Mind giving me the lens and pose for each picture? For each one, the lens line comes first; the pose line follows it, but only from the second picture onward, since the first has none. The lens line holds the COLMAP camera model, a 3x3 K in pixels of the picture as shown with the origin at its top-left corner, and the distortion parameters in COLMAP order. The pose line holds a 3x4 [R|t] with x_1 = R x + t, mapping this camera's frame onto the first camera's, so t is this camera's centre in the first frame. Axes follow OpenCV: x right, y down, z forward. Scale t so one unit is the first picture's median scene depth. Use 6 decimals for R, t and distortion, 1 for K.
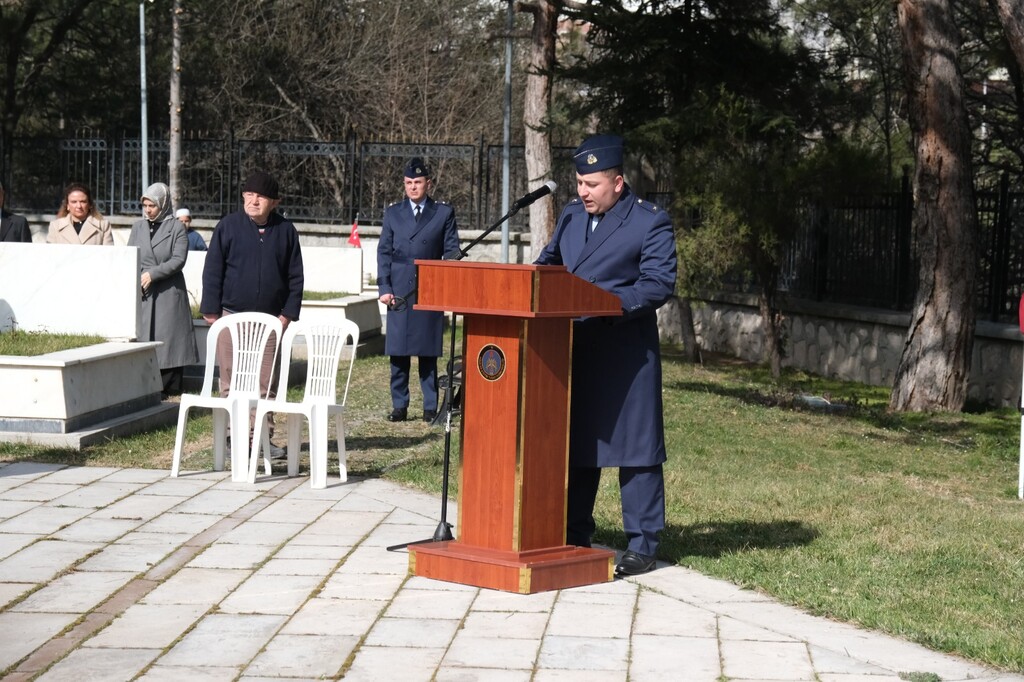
lens RADIAL K [[2441.2, 0, 512.0], [0, 2441.2, 341.0], [0, 0, 1]] dist [-0.001125, -0.016171]
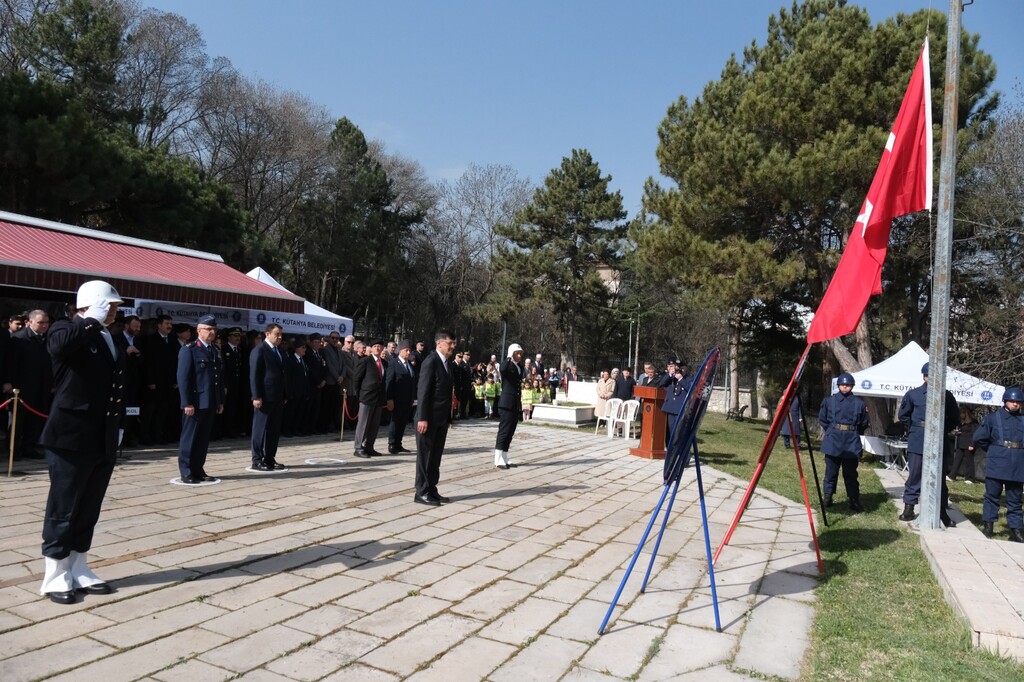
lens RADIAL K [[697.4, 0, 505.1], [0, 697.4, 343.7], [0, 0, 1]] dist [-0.017042, -0.002390]
pose [[0.936124, 0.025552, -0.350740, 0.129311], [-0.061717, 0.993815, -0.092320, 0.016368], [0.346212, 0.108070, 0.931911, -0.214314]]
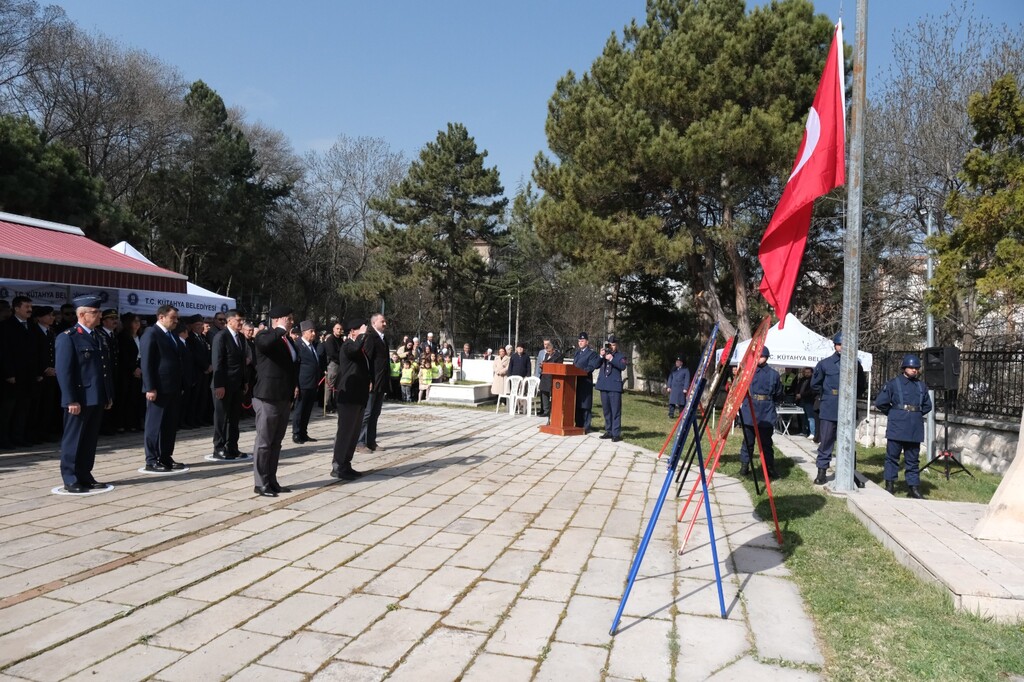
lens RADIAL K [[697.4, 0, 505.1], [0, 697.4, 343.7], [0, 0, 1]] dist [-0.017042, -0.002390]
pose [[0.985466, 0.013810, -0.169311, 0.075429], [-0.025654, 0.997358, -0.067969, 0.014798], [0.167925, 0.071324, 0.983216, -0.197799]]
